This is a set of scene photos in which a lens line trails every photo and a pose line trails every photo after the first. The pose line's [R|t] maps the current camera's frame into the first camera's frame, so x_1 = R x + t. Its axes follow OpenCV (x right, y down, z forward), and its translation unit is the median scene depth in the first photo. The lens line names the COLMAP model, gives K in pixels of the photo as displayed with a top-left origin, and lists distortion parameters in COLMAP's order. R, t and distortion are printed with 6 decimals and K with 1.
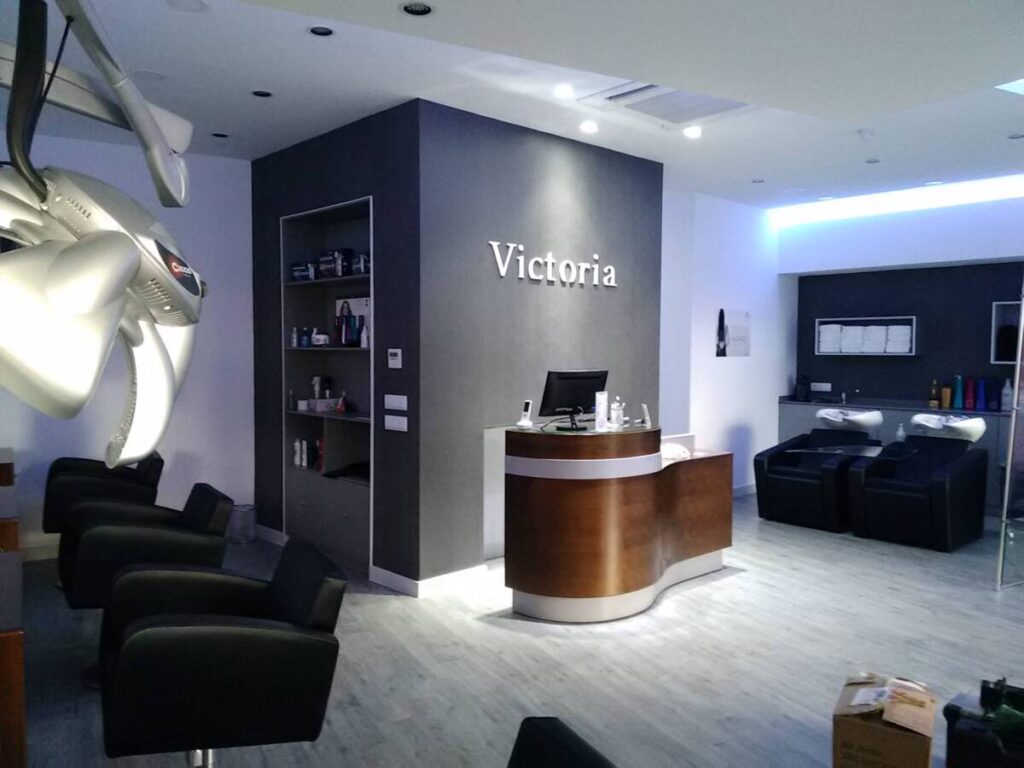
lens RADIAL K [[797.6, 0, 507.8], [0, 797.6, 386.4], [0, 0, 1]] dist [0.044468, -0.071944]
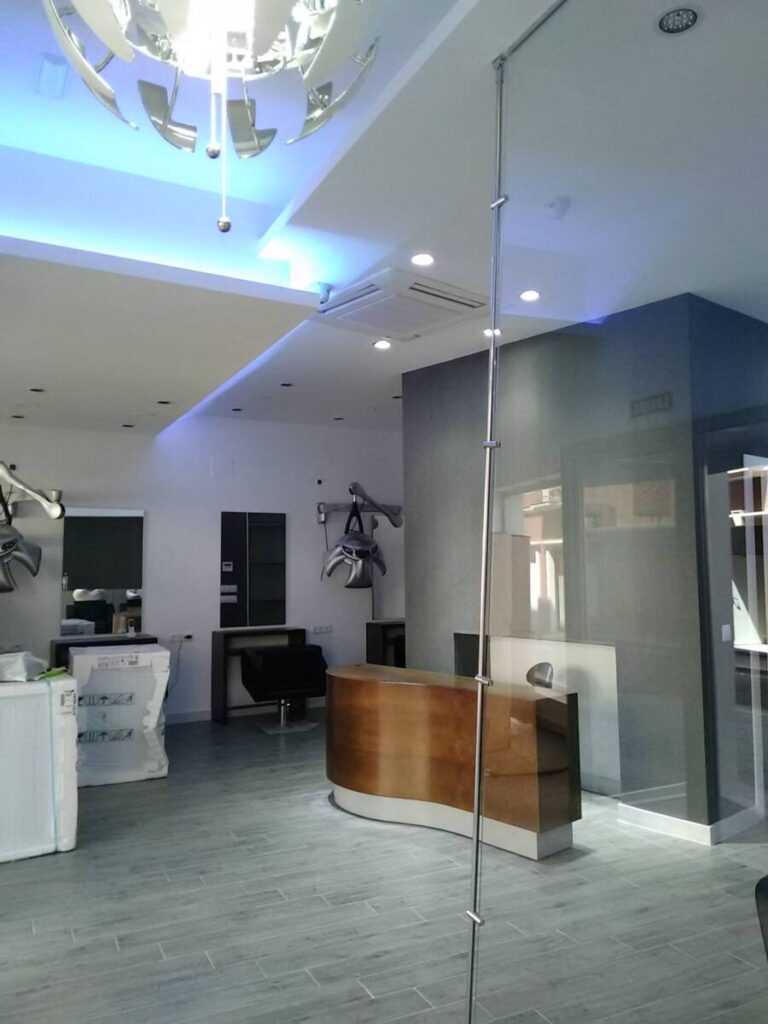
lens RADIAL K [[797.6, 0, 383.5], [0, 797.6, 509.2], [0, 0, 1]] dist [0.044468, -0.071944]
pose [[-0.034411, -0.070978, -0.996884, 1.077543], [-0.035527, 0.996931, -0.069755, -0.037467], [0.998776, 0.033016, -0.036827, 0.923801]]
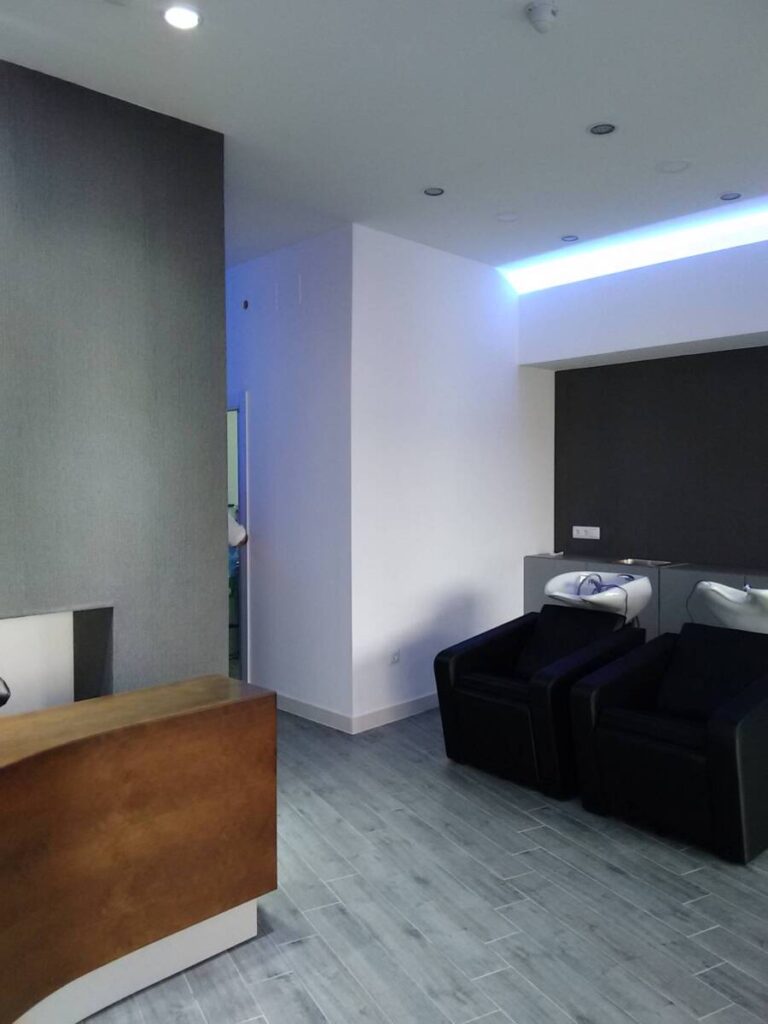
lens RADIAL K [[797.6, 0, 381.8], [0, 797.6, 507.6], [0, 0, 1]] dist [0.044468, -0.071944]
pose [[0.999869, -0.003570, 0.015819, 0.351748], [0.003784, 0.999901, -0.013549, -0.020721], [-0.015769, 0.013607, 0.999783, 0.548882]]
